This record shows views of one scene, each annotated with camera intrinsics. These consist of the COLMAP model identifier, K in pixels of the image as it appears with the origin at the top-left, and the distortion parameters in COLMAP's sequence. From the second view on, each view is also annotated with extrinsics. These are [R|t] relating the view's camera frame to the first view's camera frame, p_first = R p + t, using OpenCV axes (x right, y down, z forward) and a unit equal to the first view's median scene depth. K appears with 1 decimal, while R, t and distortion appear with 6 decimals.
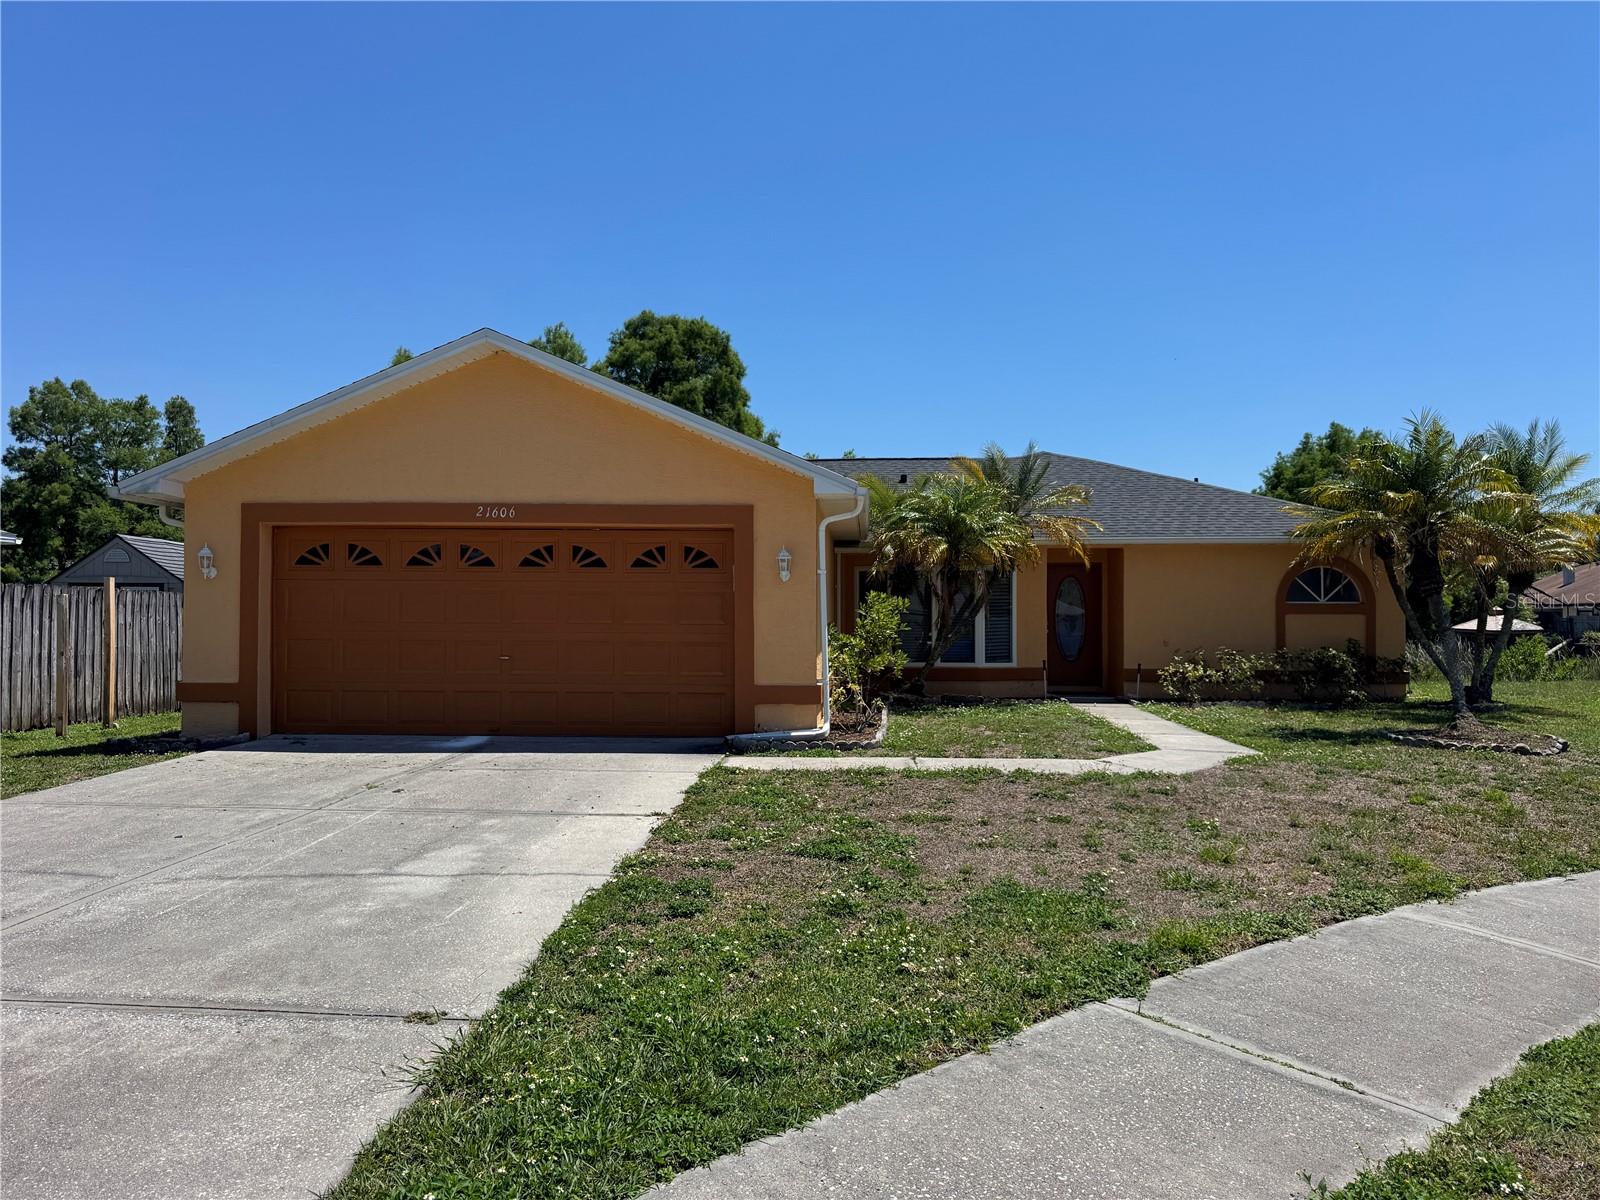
lens RADIAL K [[1122.1, 0, 800.0], [0, 1122.1, 600.0], [0, 0, 1]] dist [-0.001400, -0.000097]
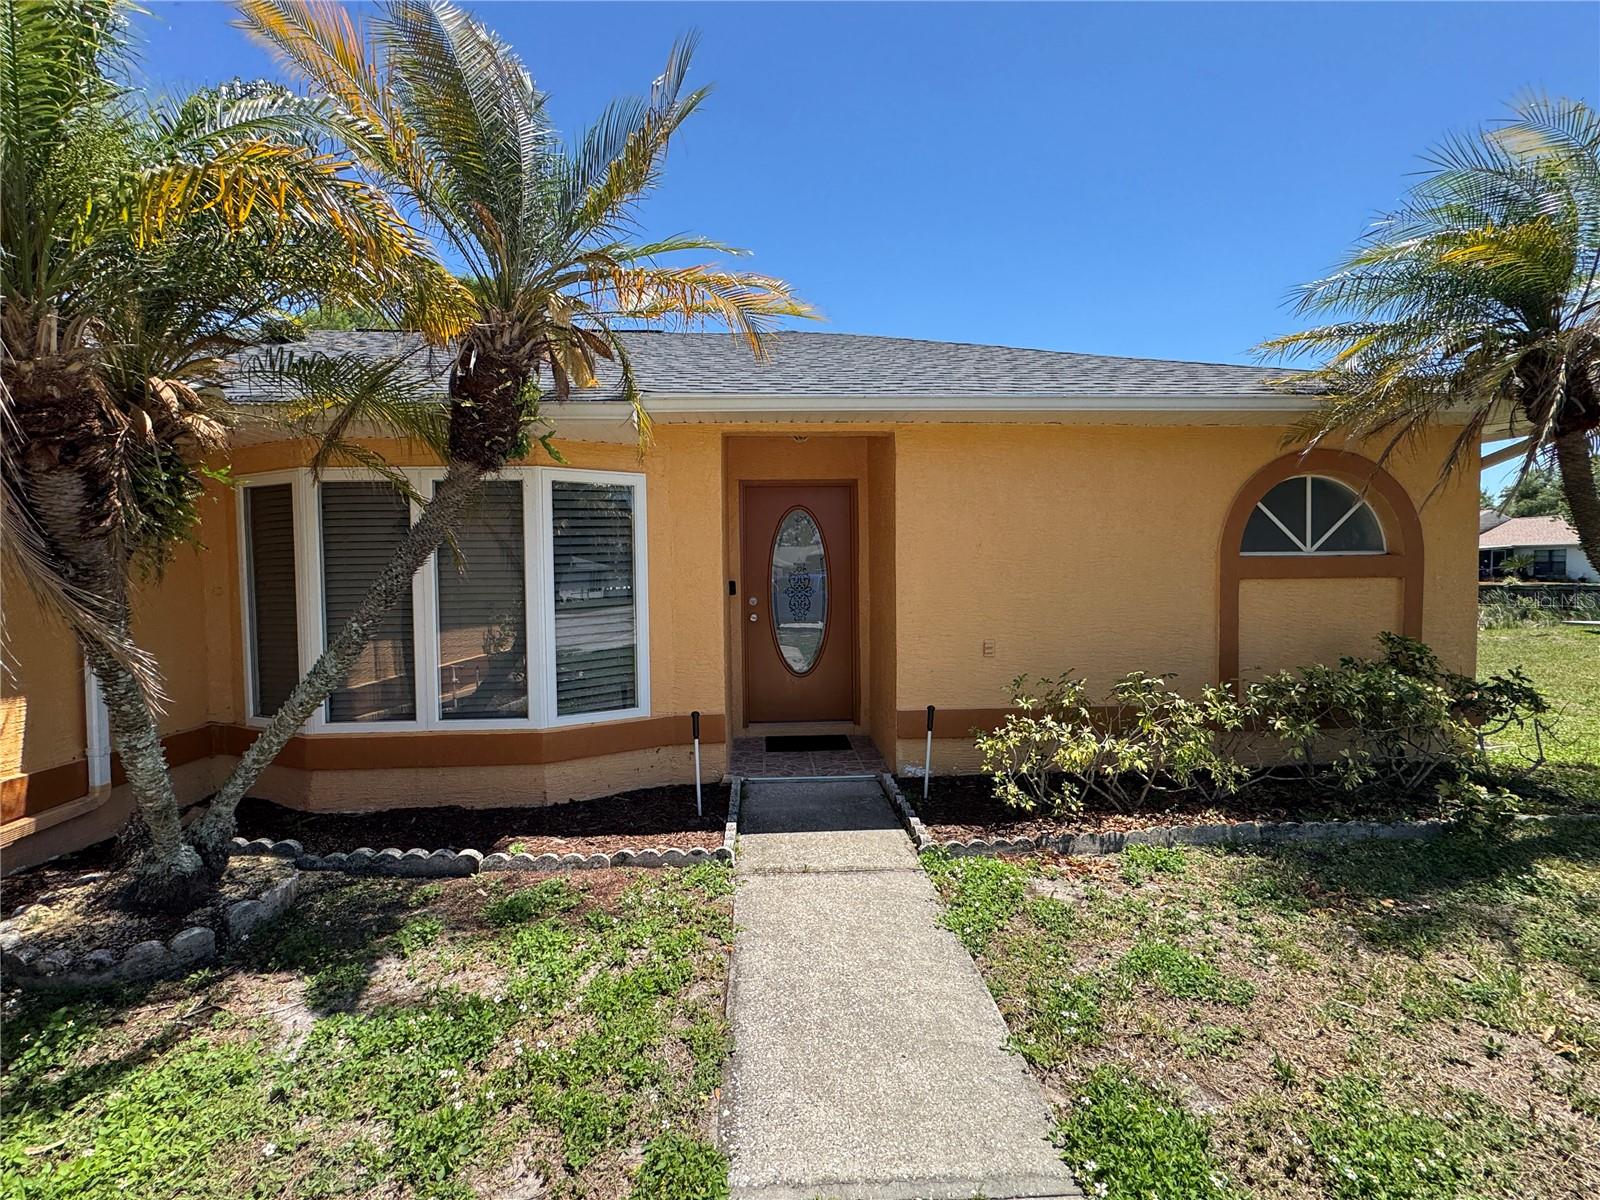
lens RADIAL K [[685.8, 0, 806.0], [0, 685.8, 575.6], [0, 0, 1]] dist [0.001232, 0.000141]
pose [[0.991935, -0.019649, 0.125219, 0.222087], [0.012658, 0.998329, 0.056383, -0.007339], [-0.126118, -0.054343, 0.990526, 0.745466]]
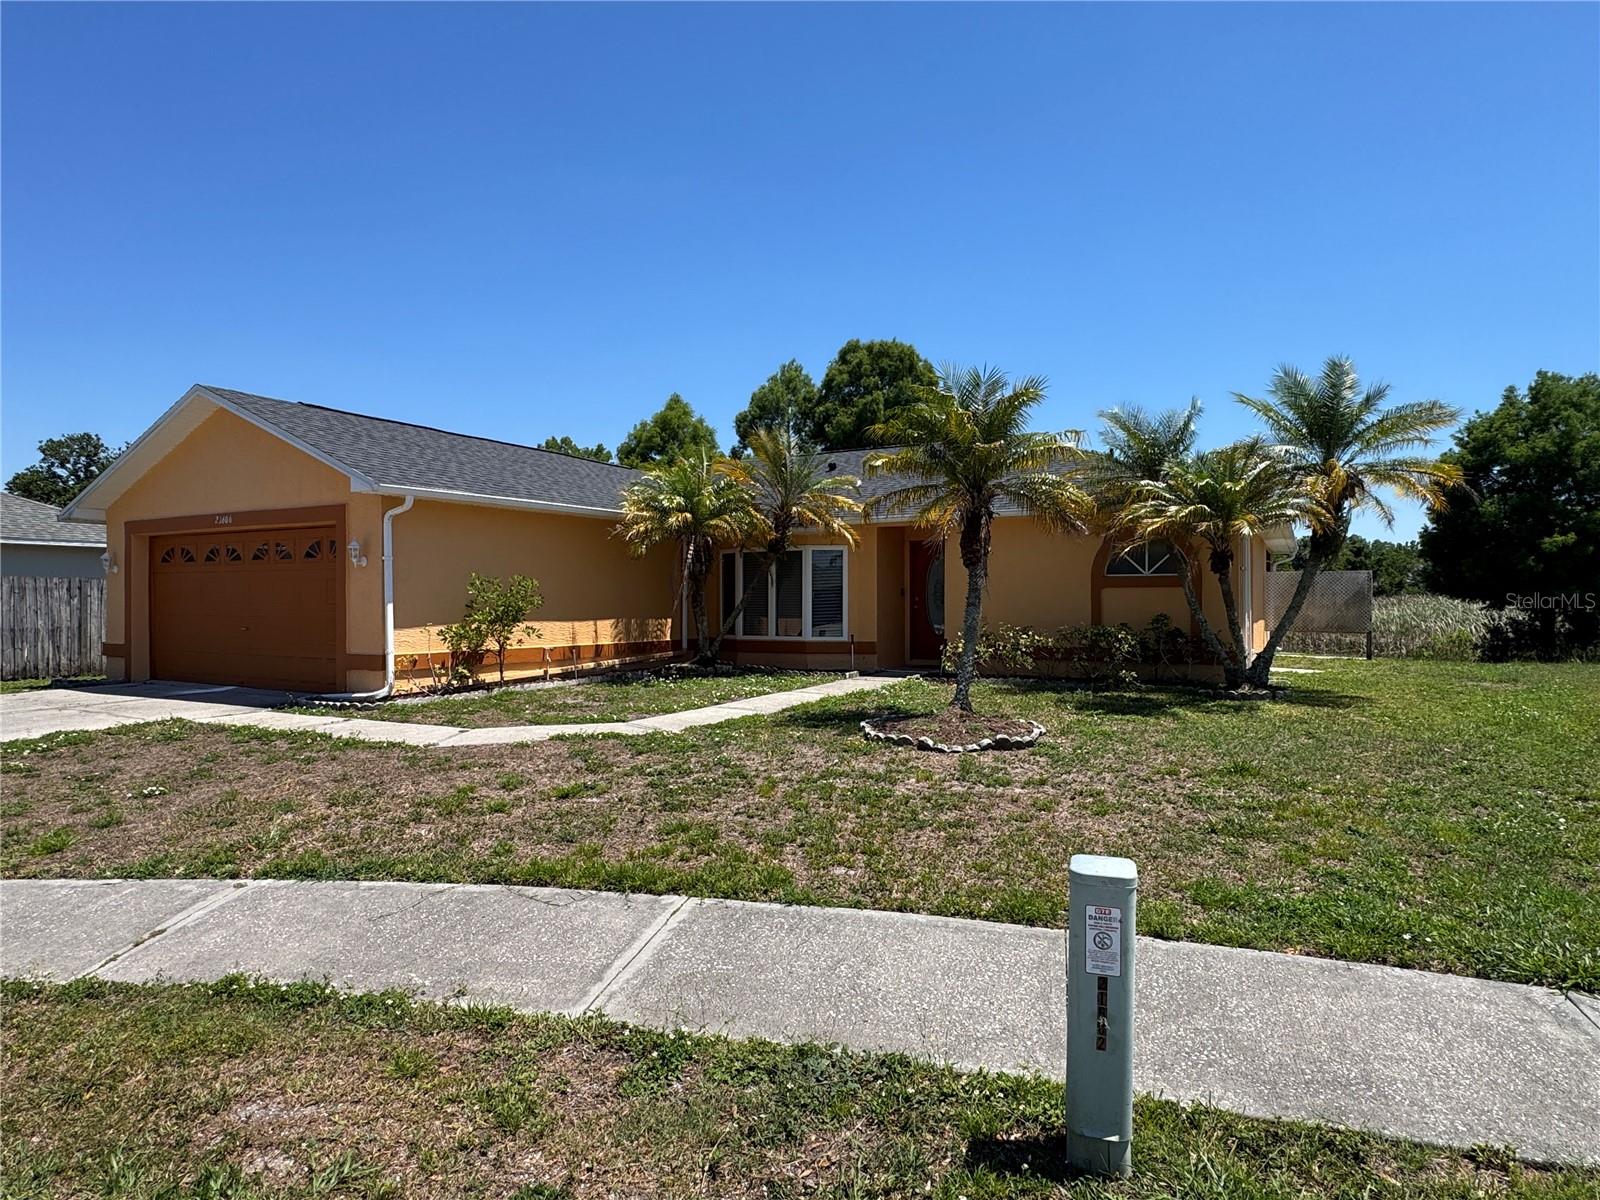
lens RADIAL K [[944.1, 0, 800.0], [0, 944.1, 600.0], [0, 0, 1]] dist [-0.001942, -0.000259]
pose [[0.906475, -0.009088, -0.422162, 0.538320], [0.015174, 0.999824, 0.011057, 0.010247], [0.421987, -0.016429, 0.906453, 0.166575]]
